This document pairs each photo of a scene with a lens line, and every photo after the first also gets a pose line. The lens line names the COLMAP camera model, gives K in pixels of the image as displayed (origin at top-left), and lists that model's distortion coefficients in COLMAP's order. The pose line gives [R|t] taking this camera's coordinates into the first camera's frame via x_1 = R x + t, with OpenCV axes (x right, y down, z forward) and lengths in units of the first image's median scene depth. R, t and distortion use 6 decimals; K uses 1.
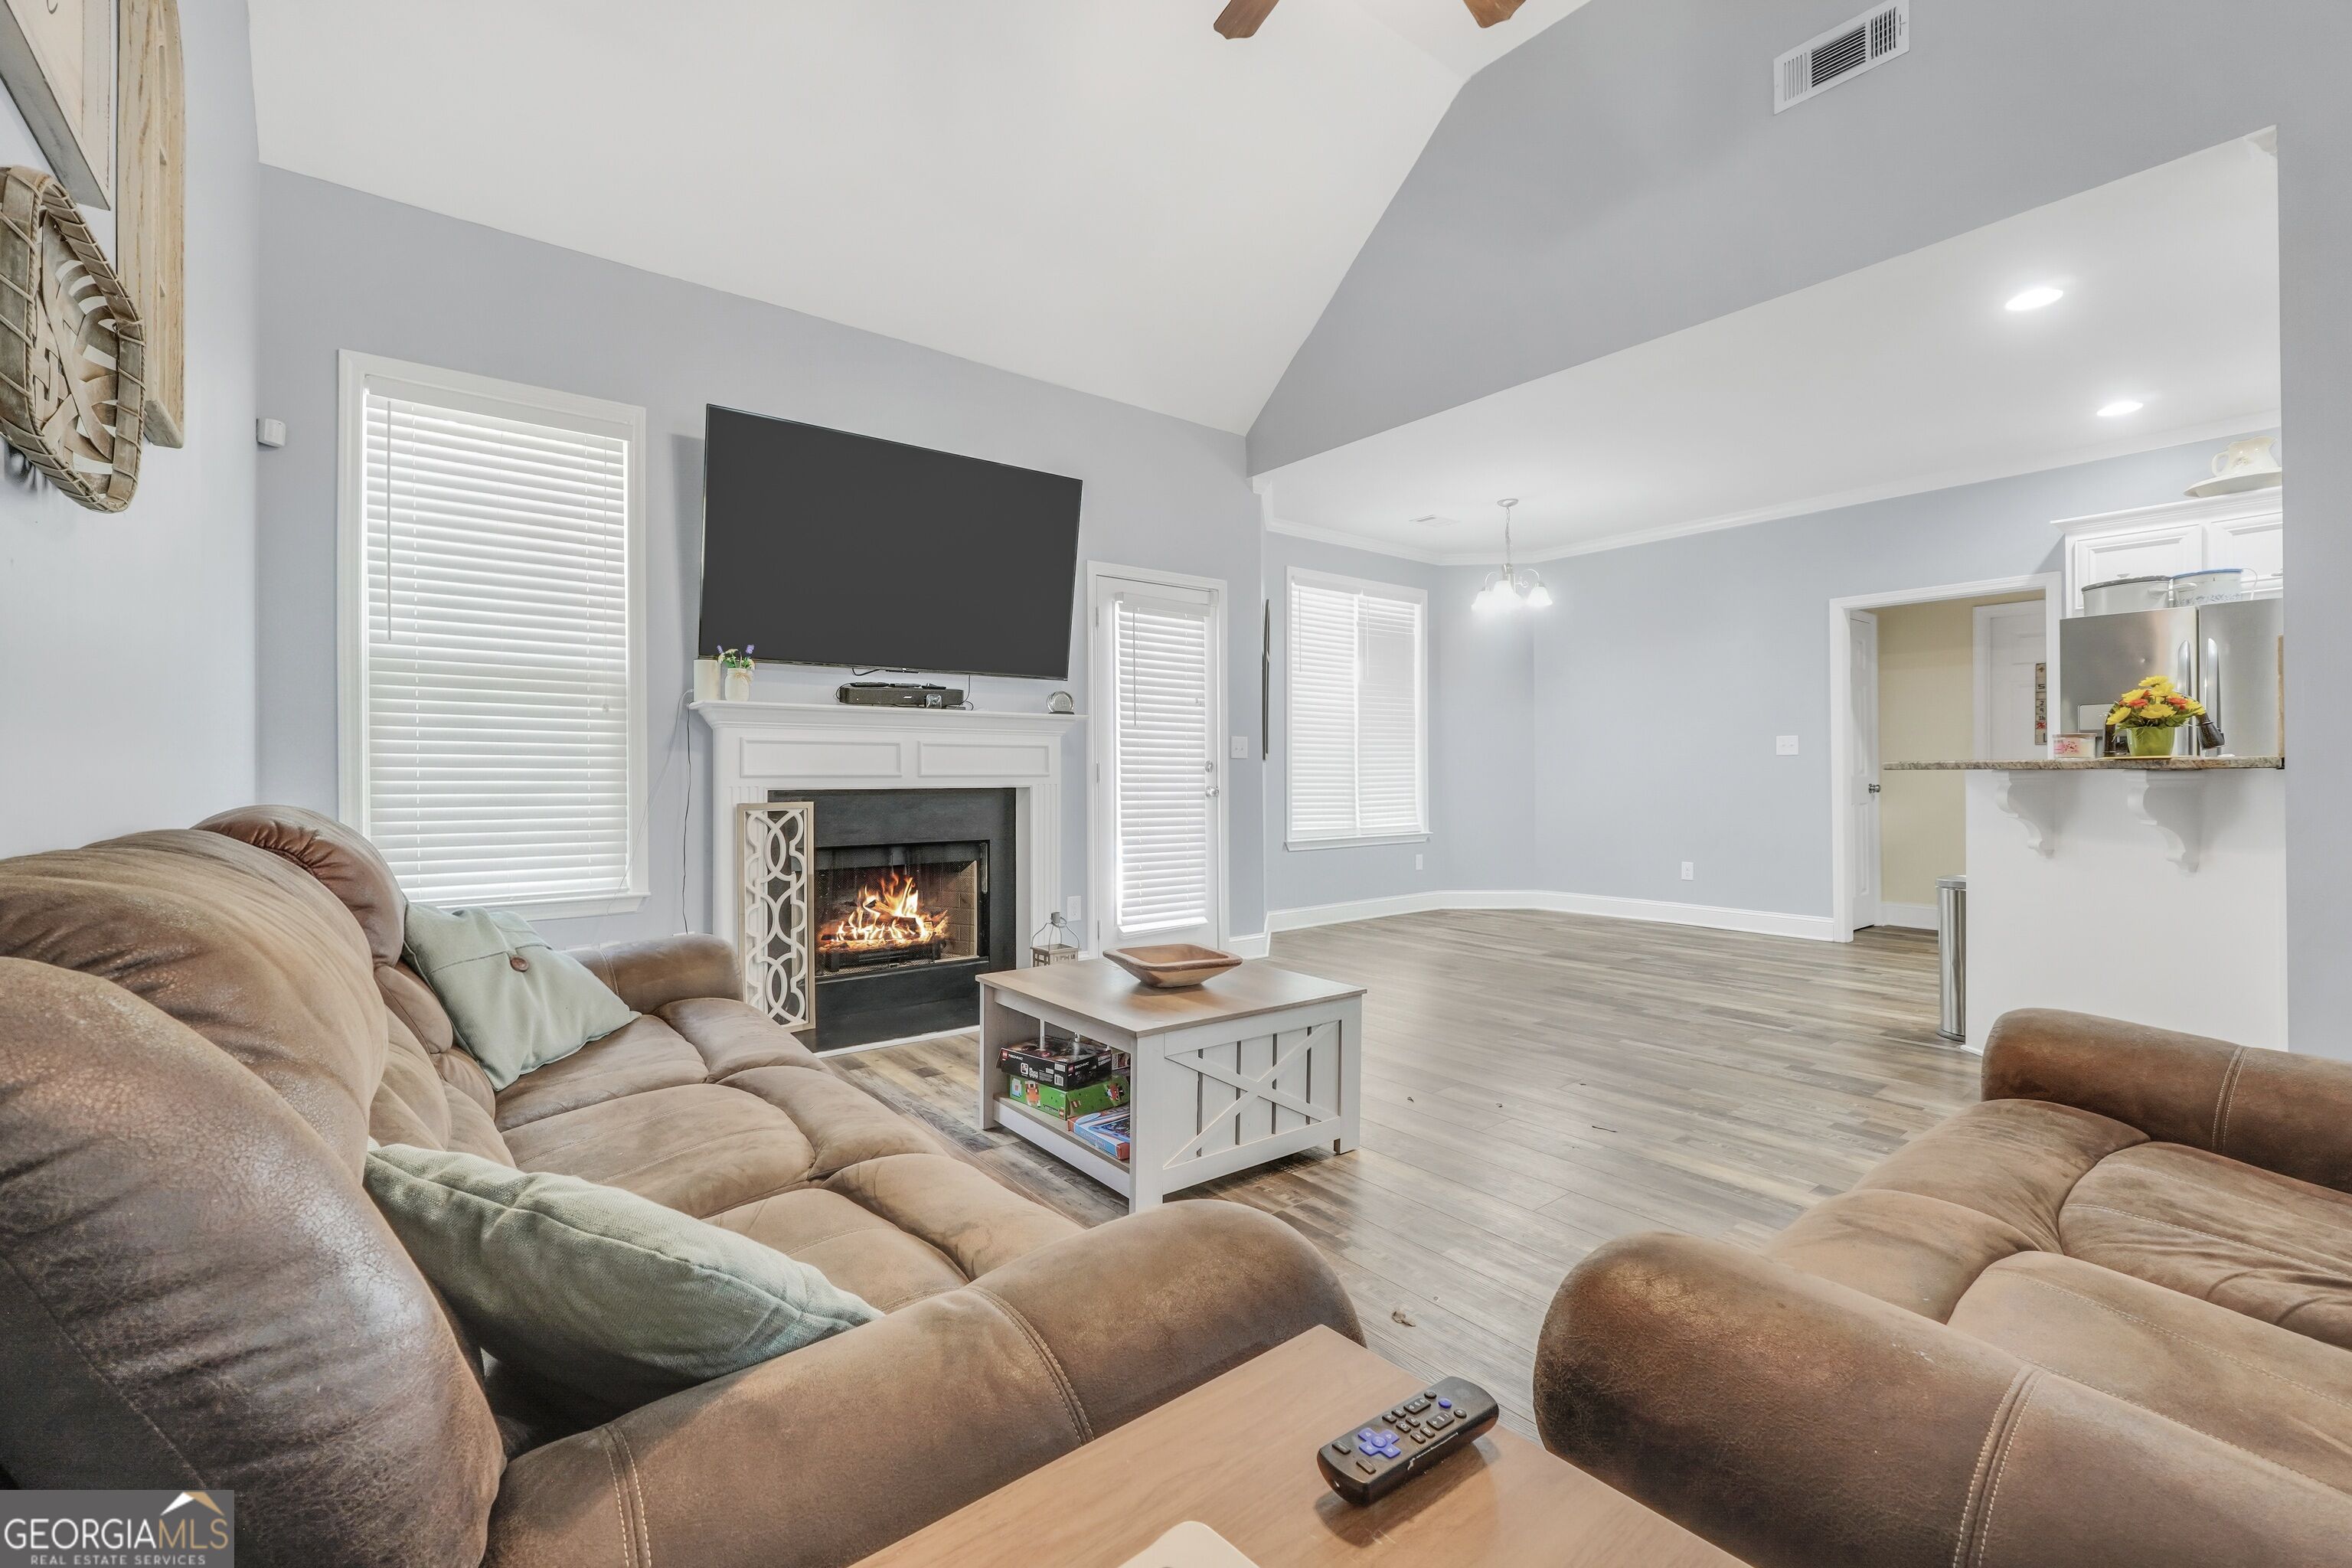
lens RADIAL K [[1007.6, 0, 1155.6], [0, 1007.6, 763.3], [0, 0, 1]] dist [-0.014988, 0.003949]
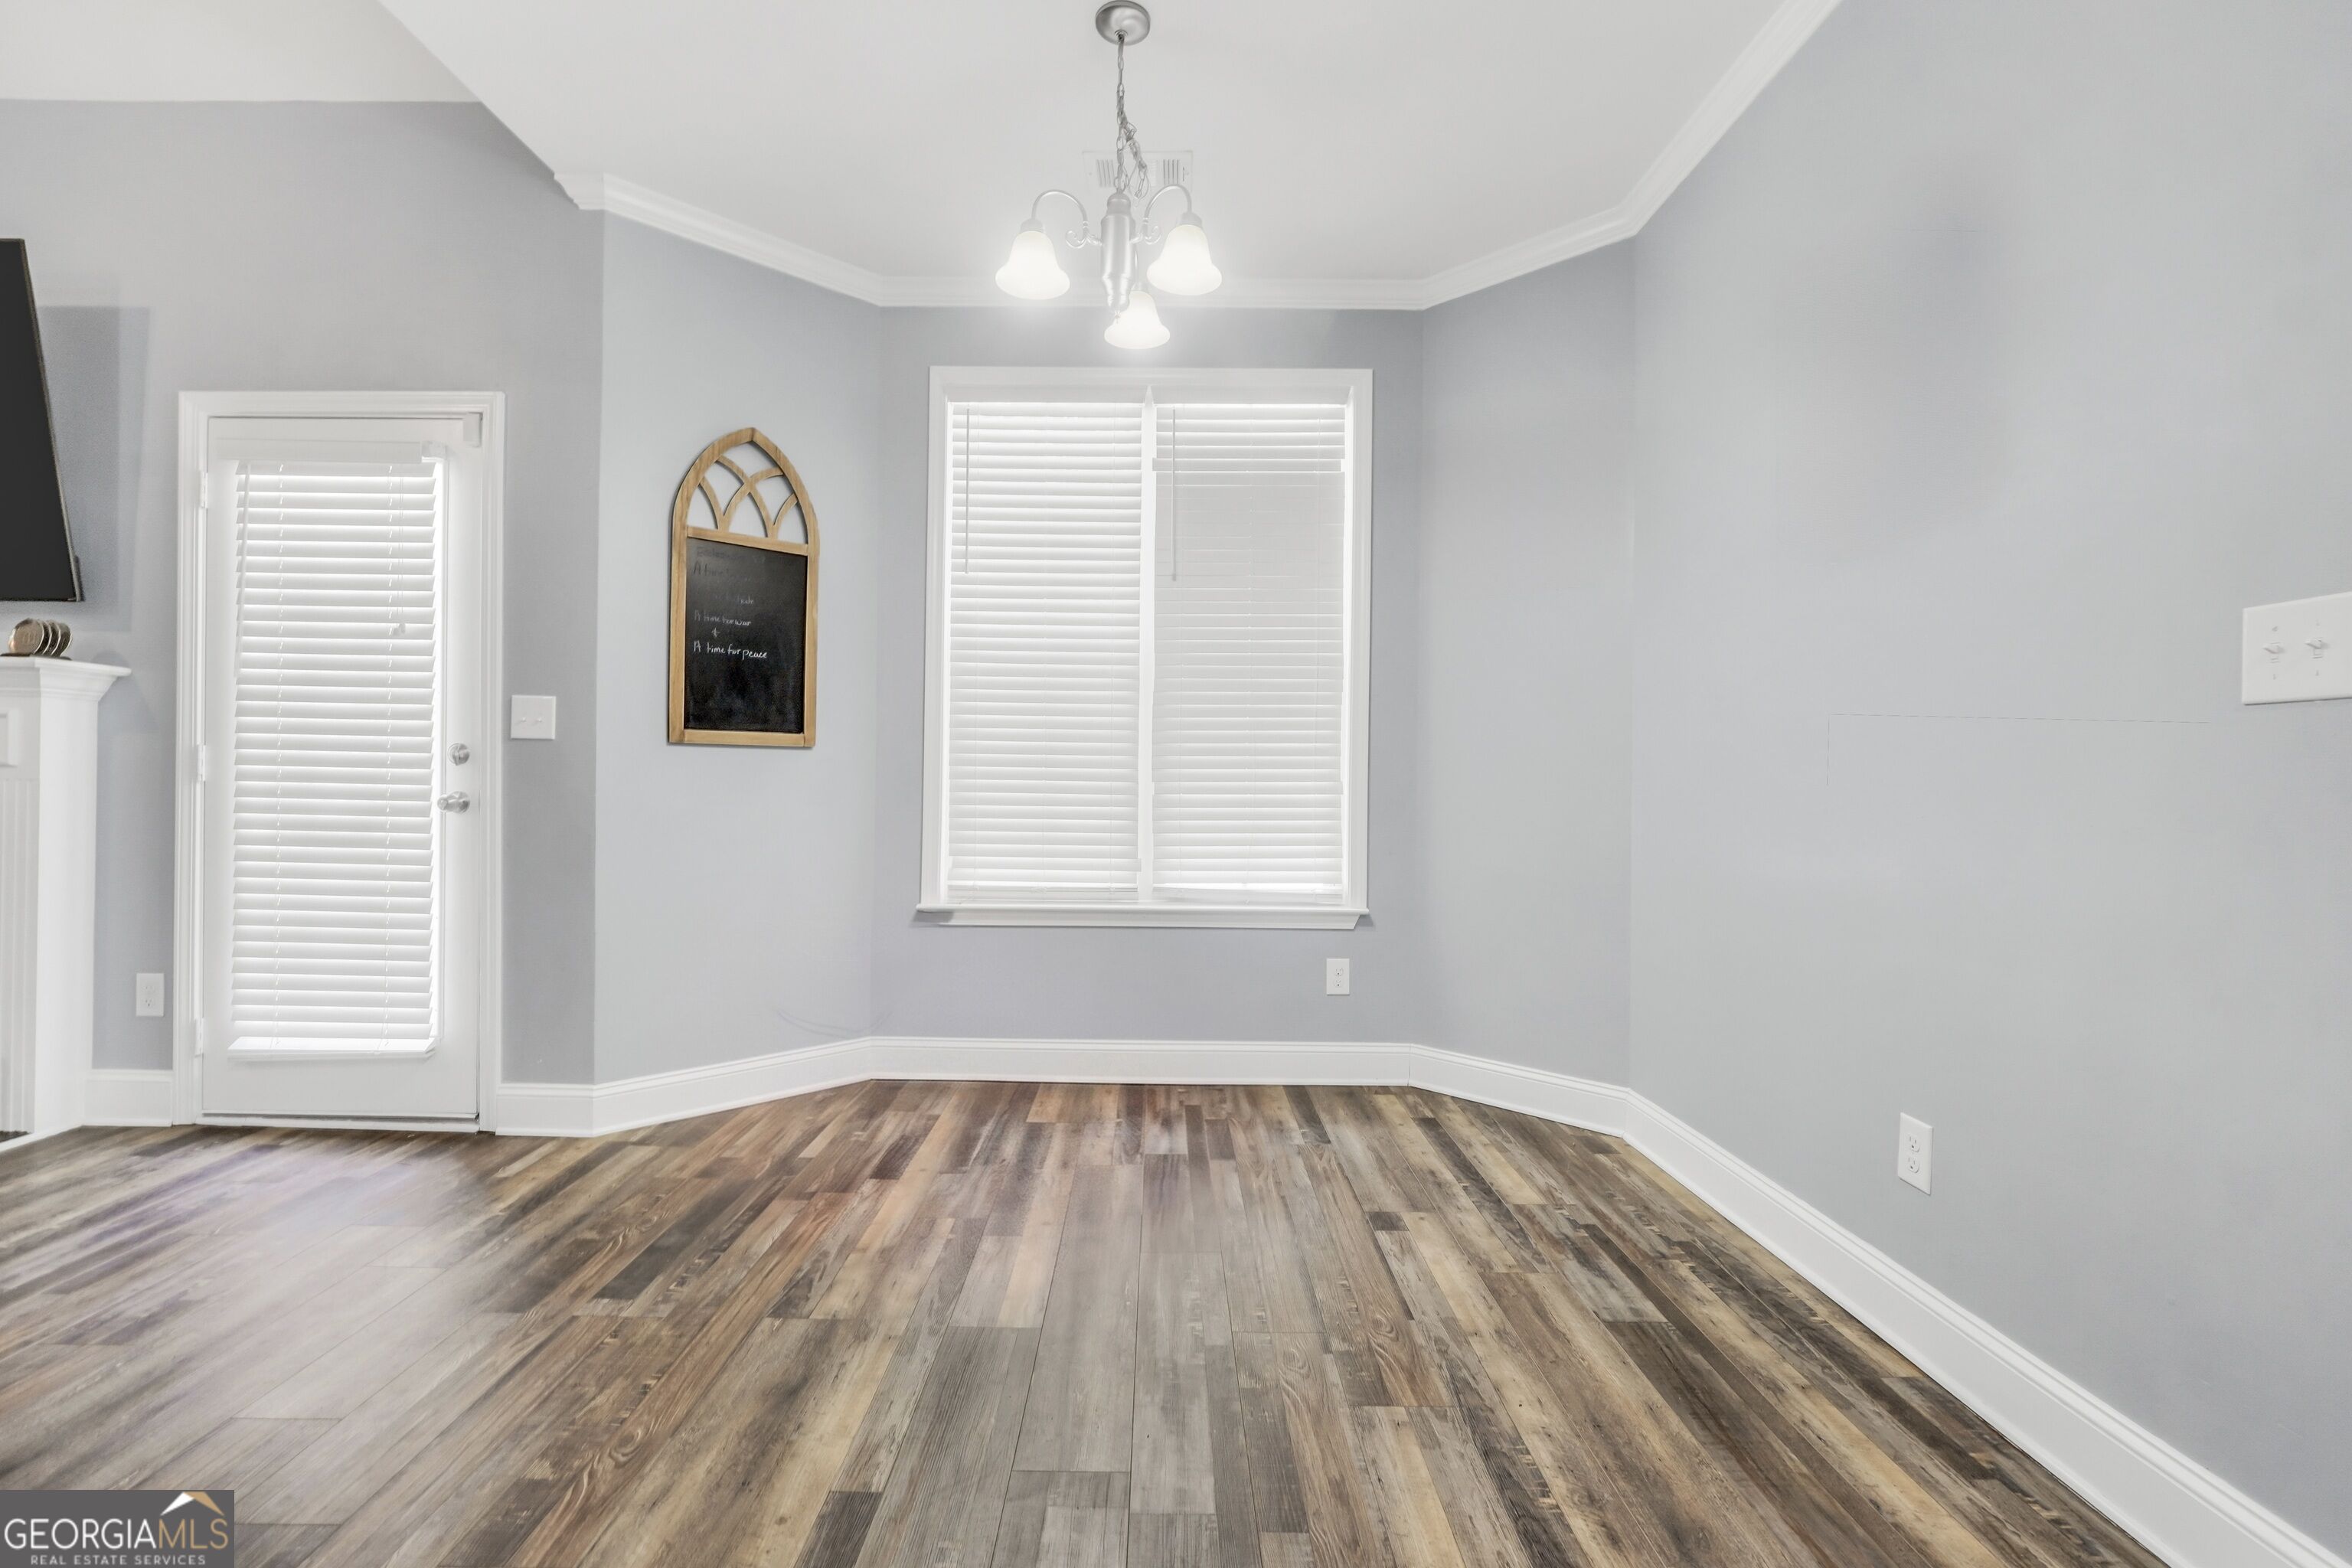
lens RADIAL K [[1007.6, 0, 1153.7], [0, 1007.6, 785.3], [0, 0, 1]] dist [-0.014988, 0.003949]
pose [[0.778005, 0.006826, -0.628222, 0.903054], [-0.003861, 0.999974, 0.006083, 0.020733], [0.628247, -0.002307, 0.778011, 1.121997]]
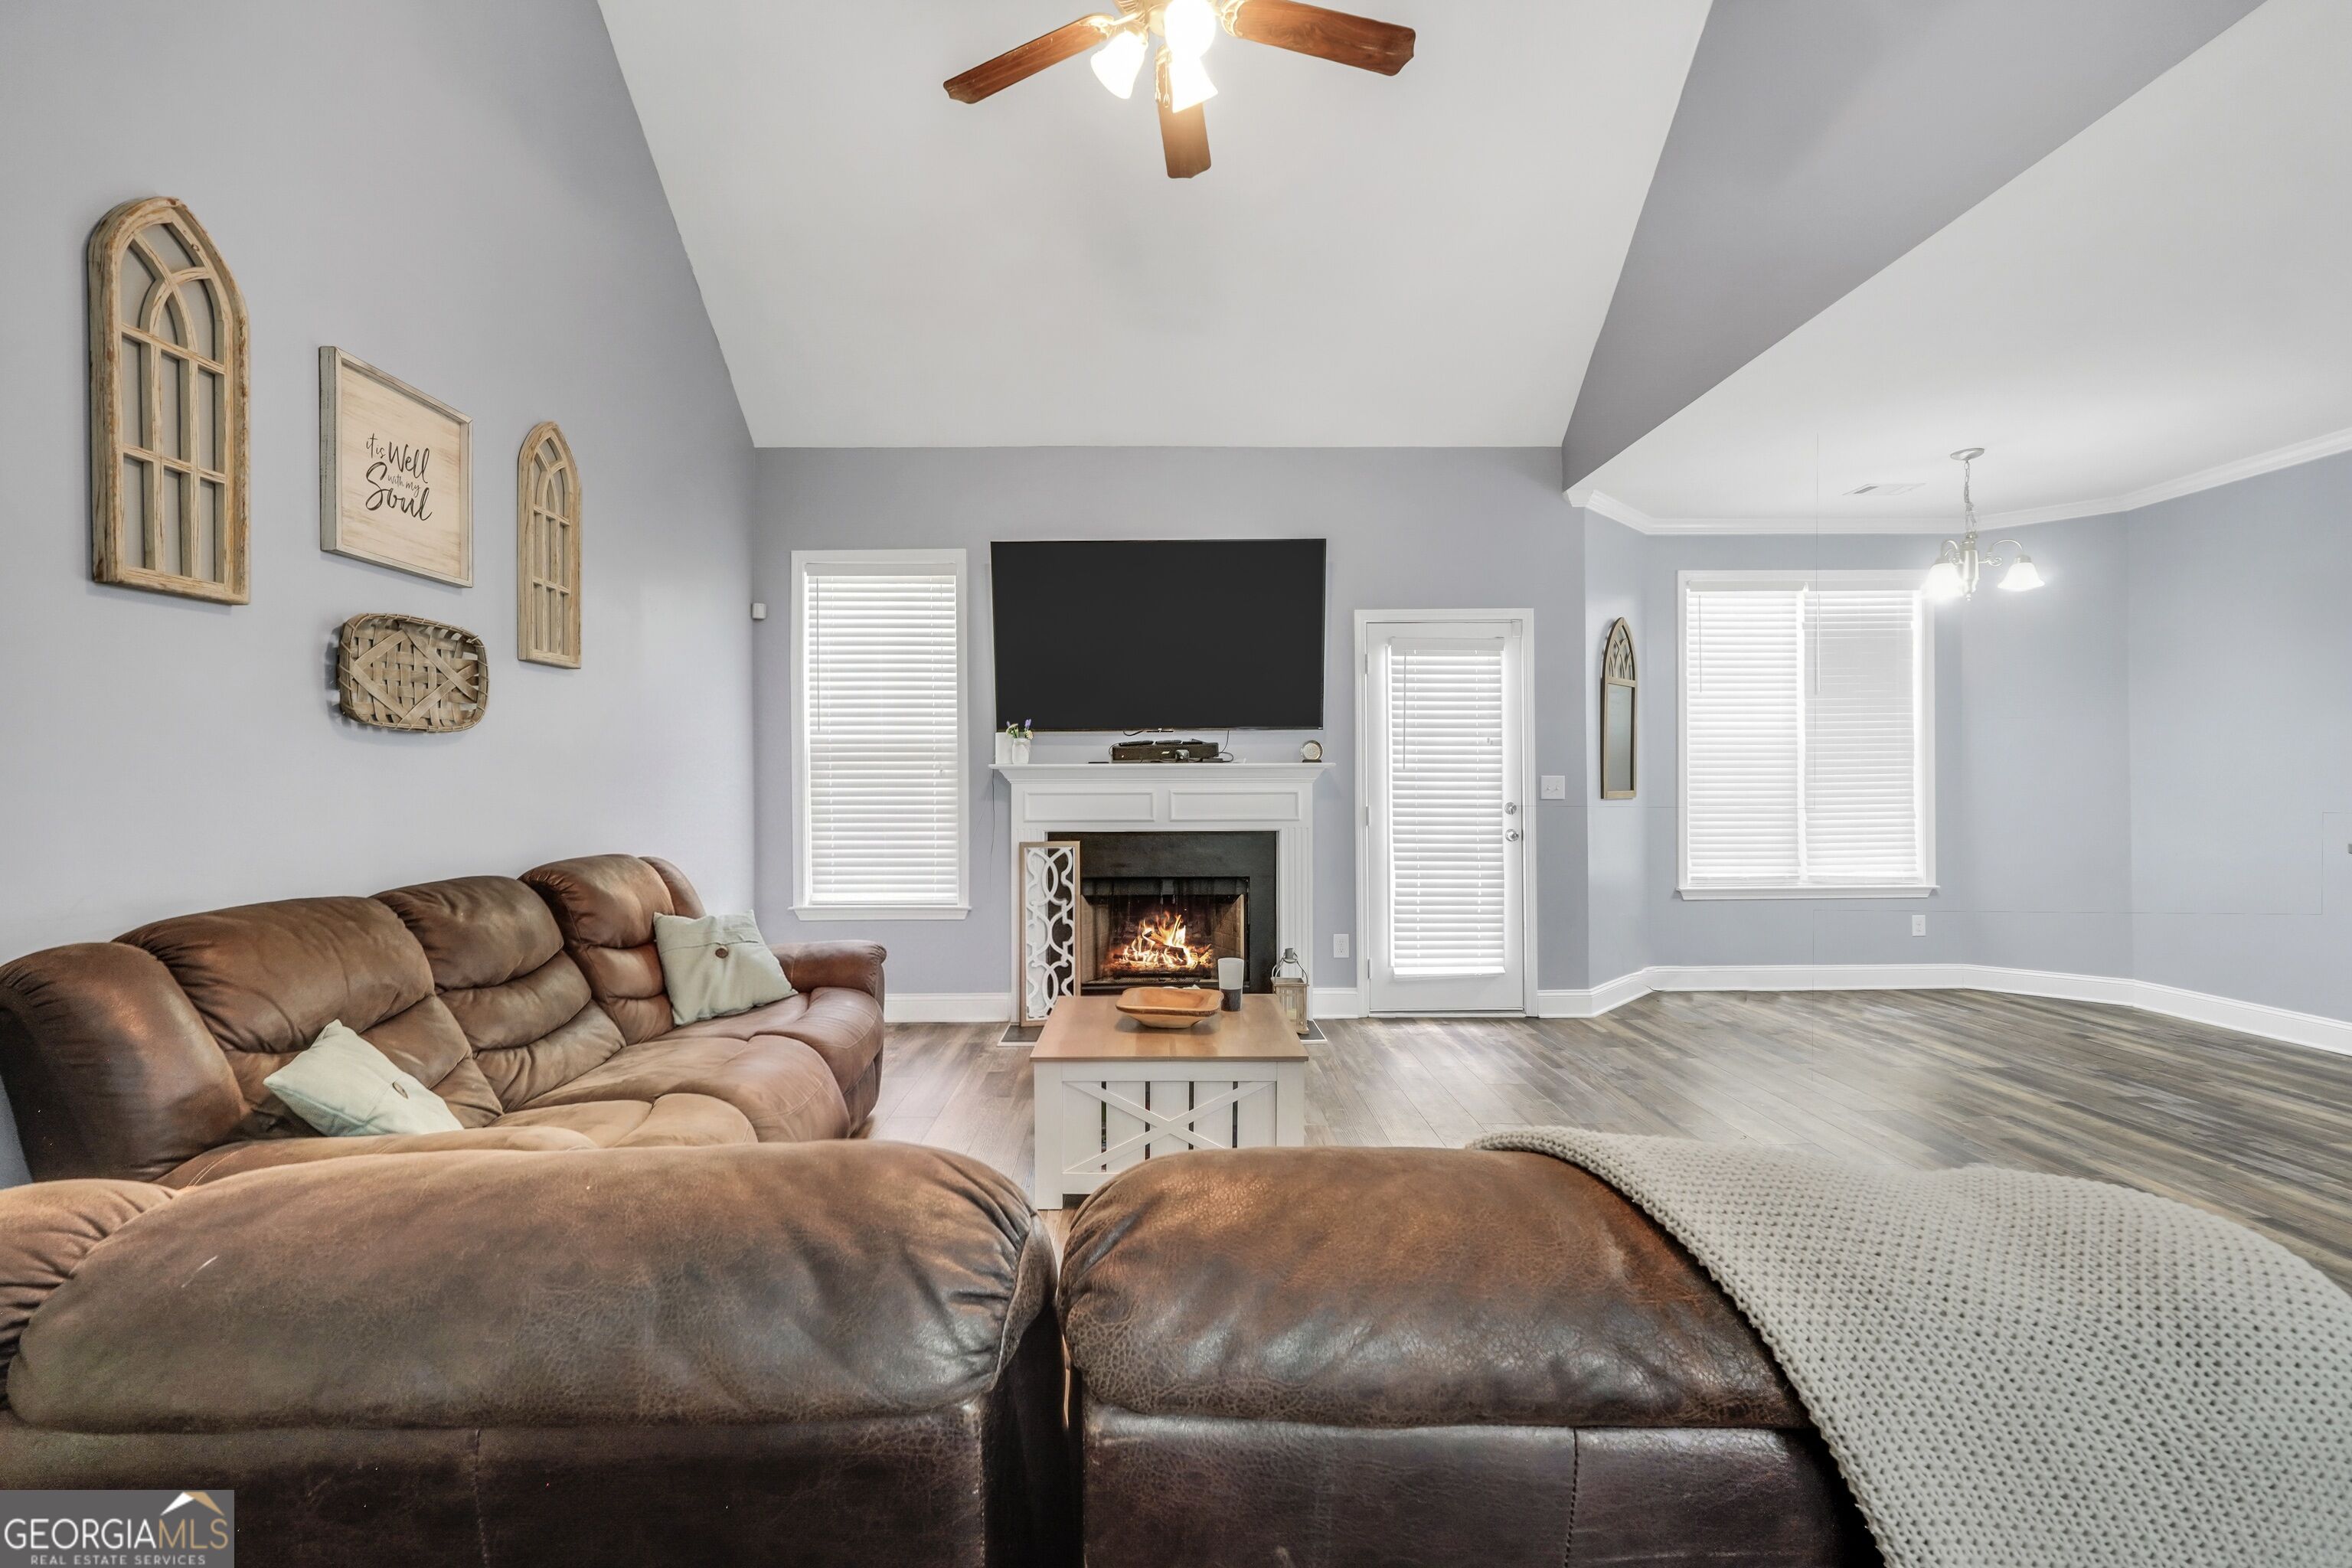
lens RADIAL K [[1007.6, 0, 1161.0], [0, 1007.6, 781.7], [0, 0, 1]] dist [-0.014988, 0.003949]
pose [[0.795056, -0.003517, -0.606526, 0.499253], [0.011094, 0.999900, 0.008745, -0.045977], [0.606435, -0.013682, 0.795016, 0.068568]]
